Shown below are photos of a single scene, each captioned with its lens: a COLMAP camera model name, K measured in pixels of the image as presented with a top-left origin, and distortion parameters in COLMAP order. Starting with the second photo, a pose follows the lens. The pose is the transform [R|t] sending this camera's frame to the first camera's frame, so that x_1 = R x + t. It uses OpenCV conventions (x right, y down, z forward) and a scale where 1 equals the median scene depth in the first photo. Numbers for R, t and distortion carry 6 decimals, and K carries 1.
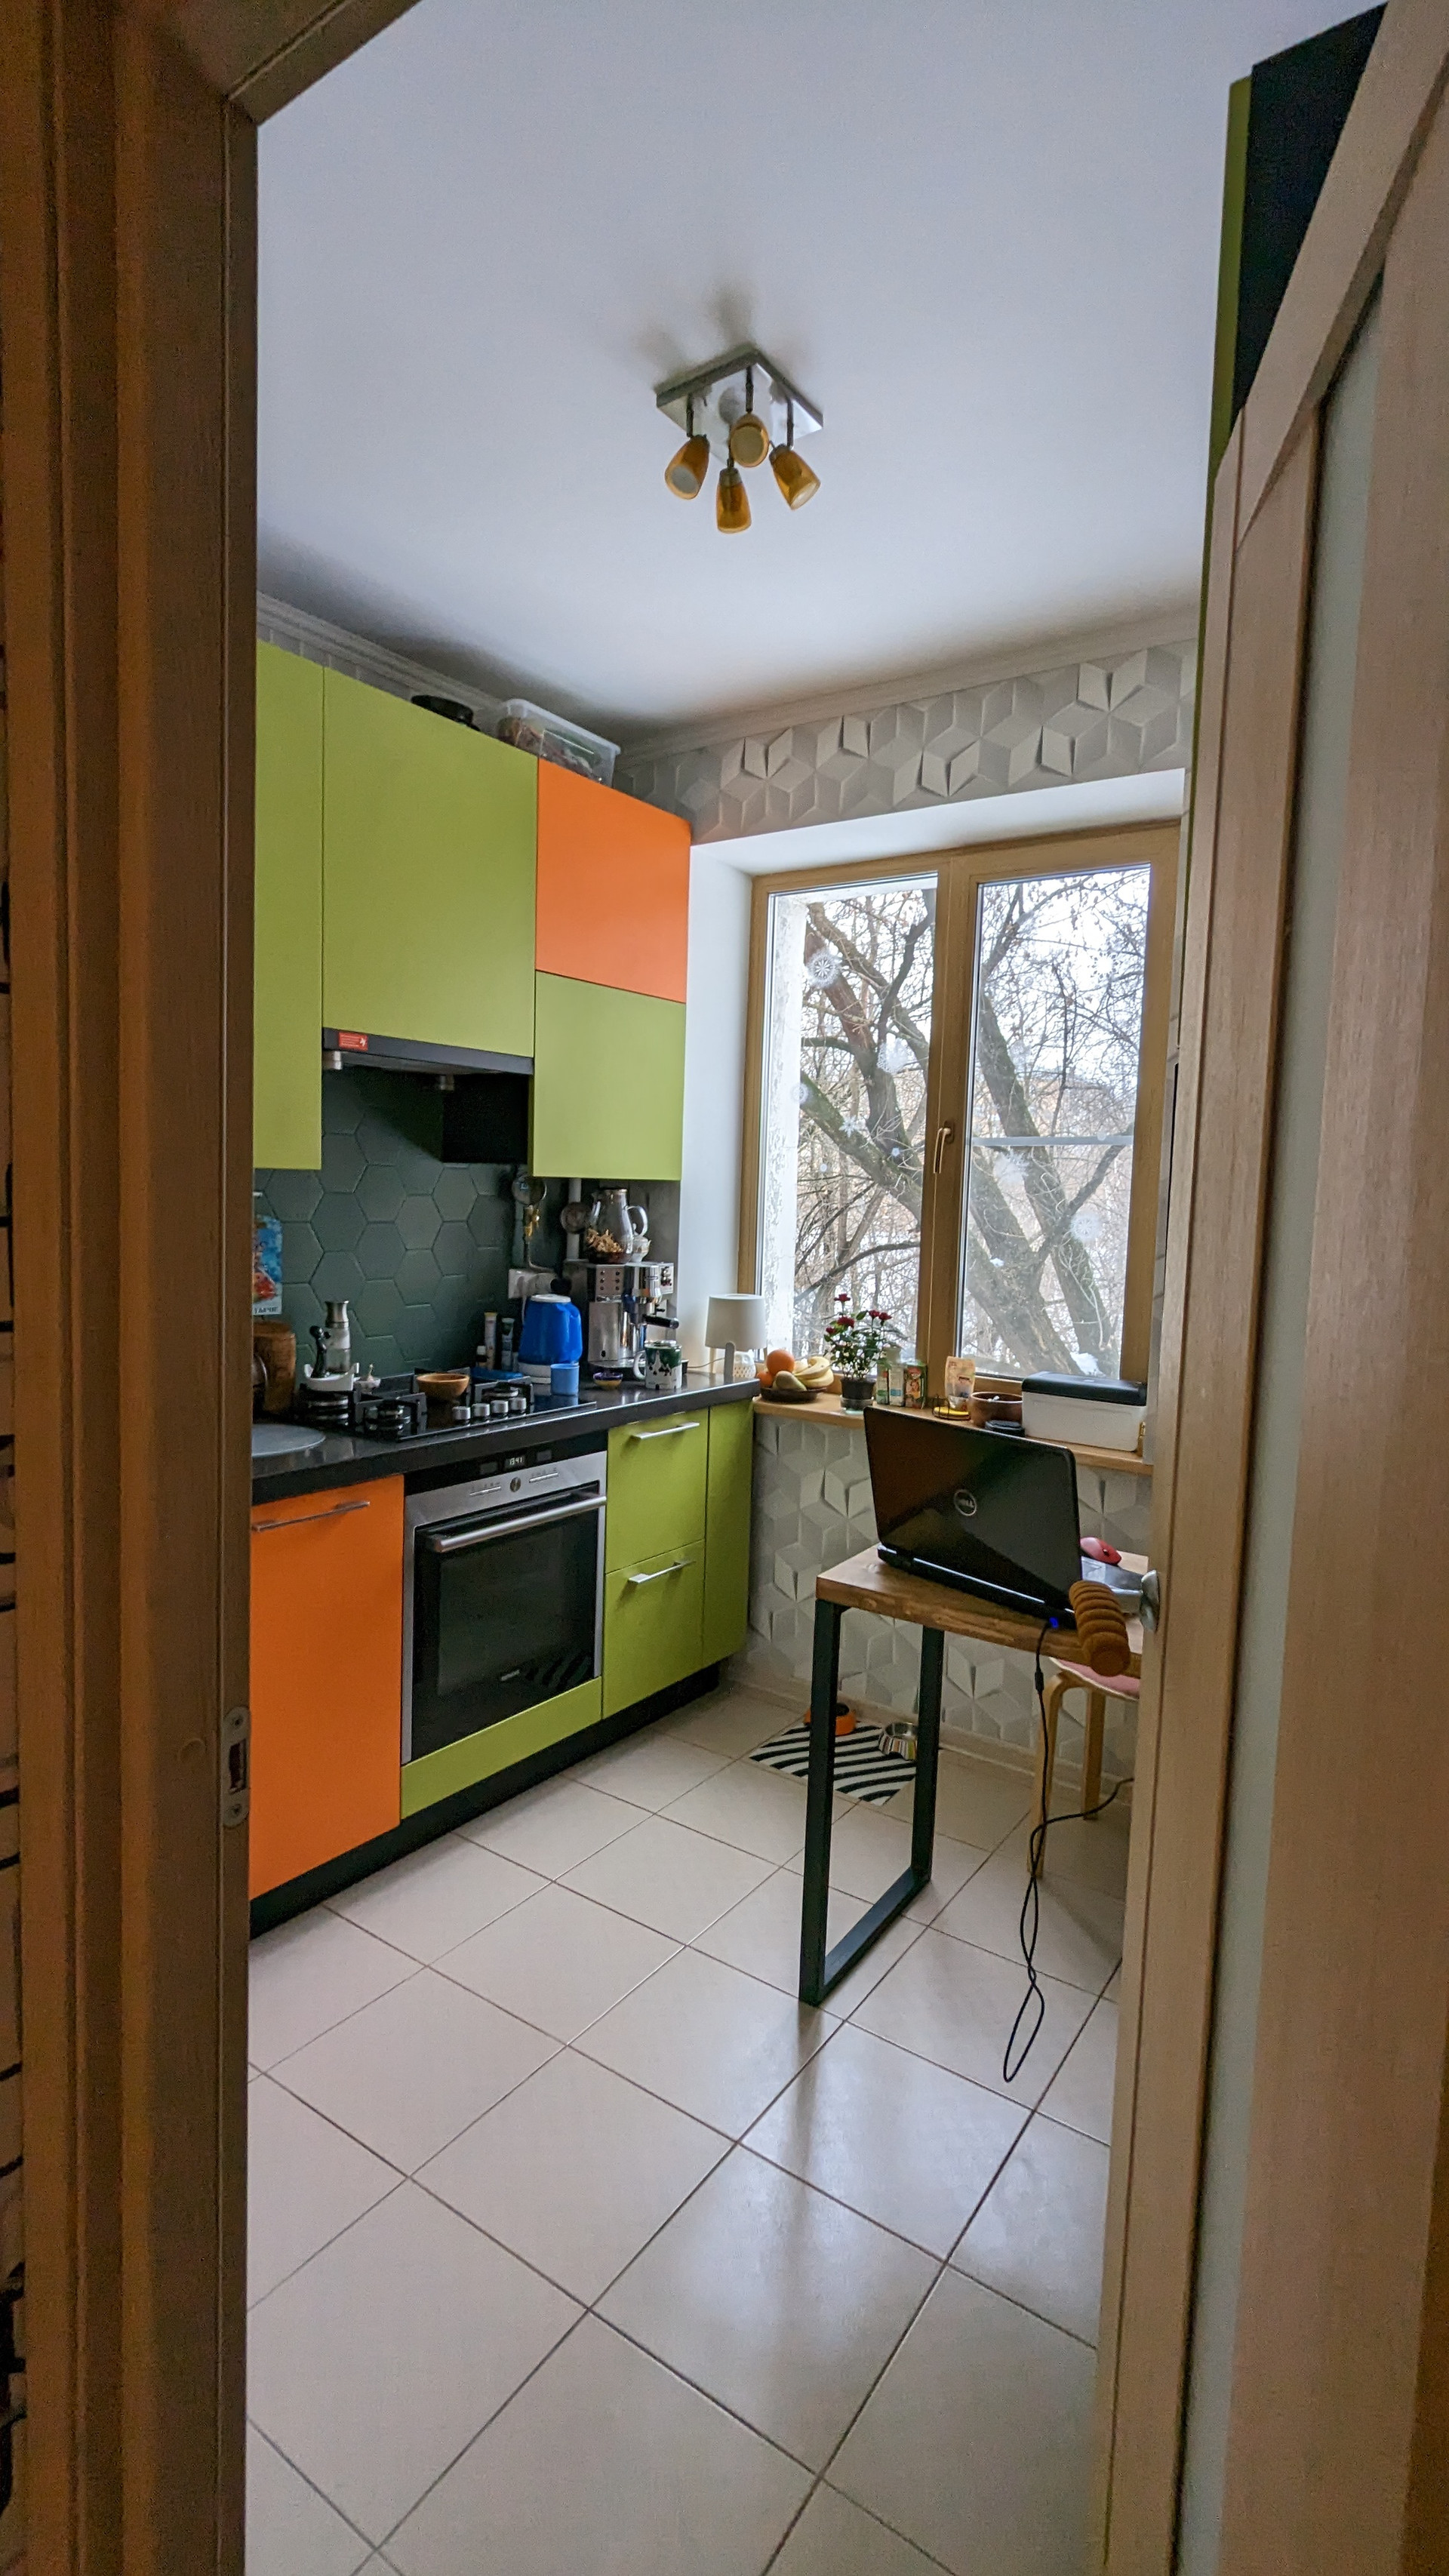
lens RADIAL K [[1215.5, 0, 720.1], [0, 1215.5, 1287.2], [0, 0, 1]] dist [0.001120, 0.000273]
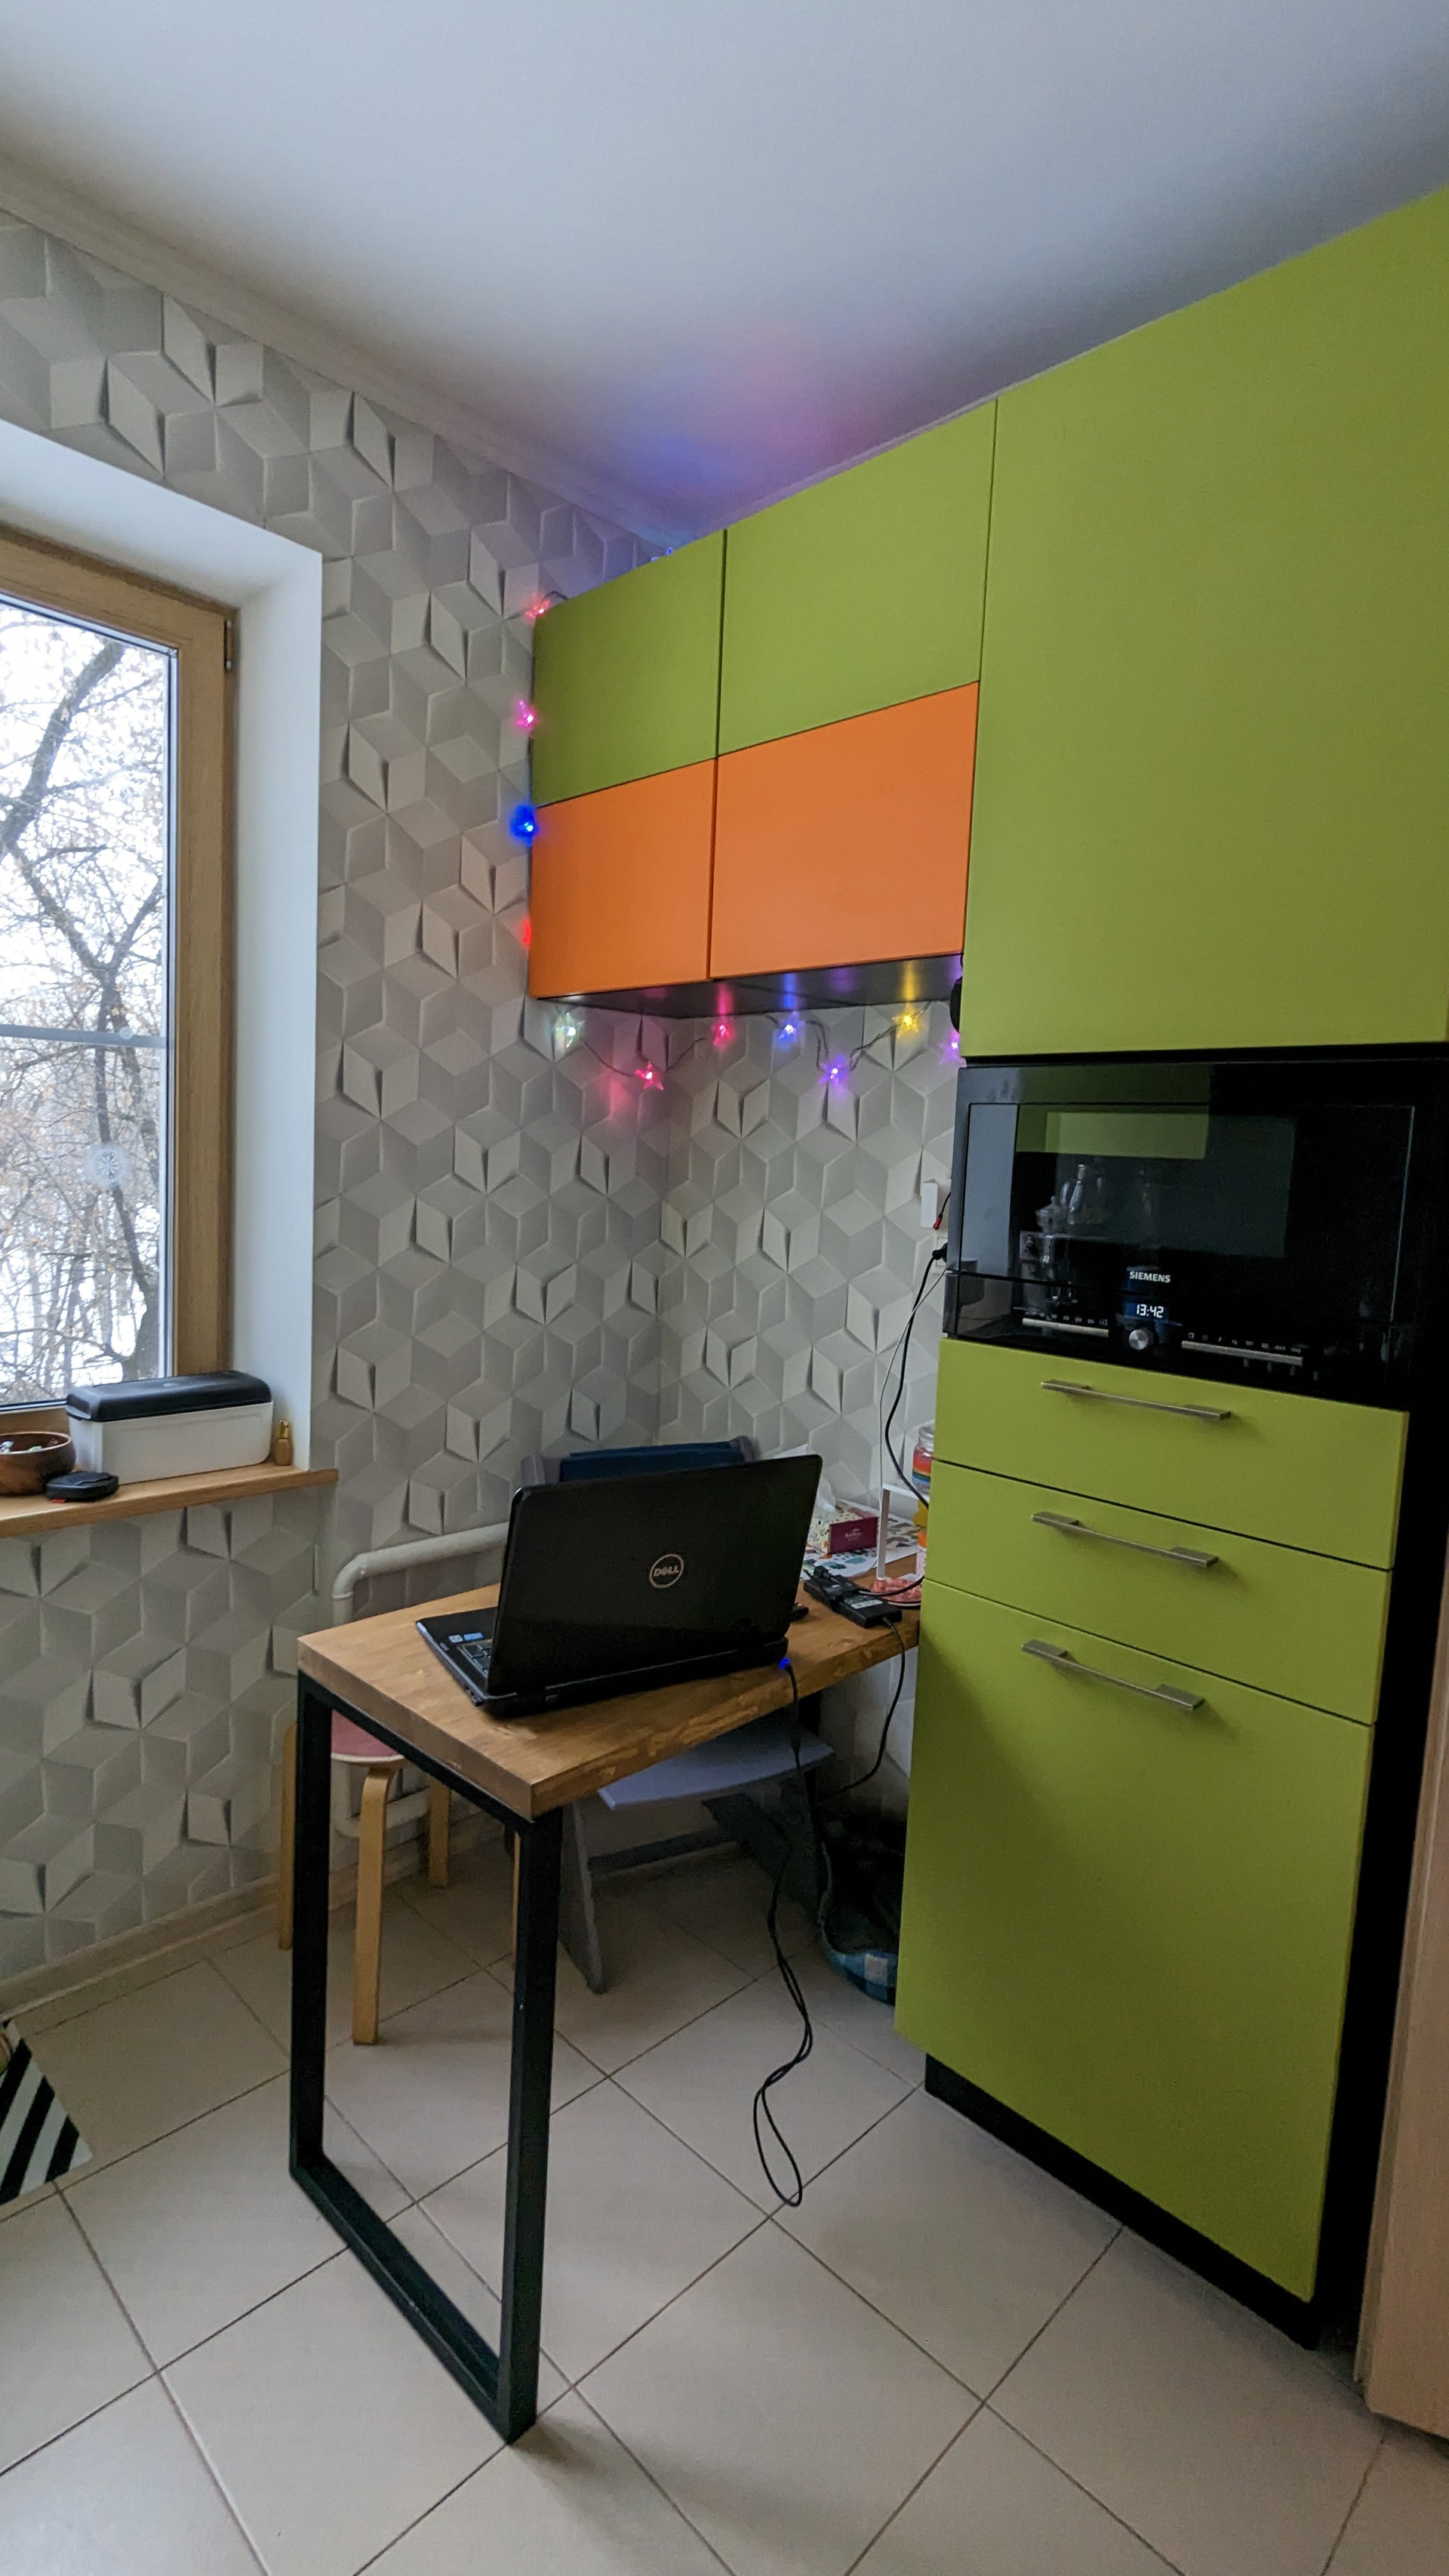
lens RADIAL K [[1215.5, 0, 721.4], [0, 1215.5, 1287.4], [0, 0, 1]] dist [0.001120, 0.000273]
pose [[0.166507, -0.123308, 0.978300, -0.342244], [0.032228, 0.992300, 0.119587, -0.054725], [-0.985513, 0.011617, 0.169199, 0.586696]]
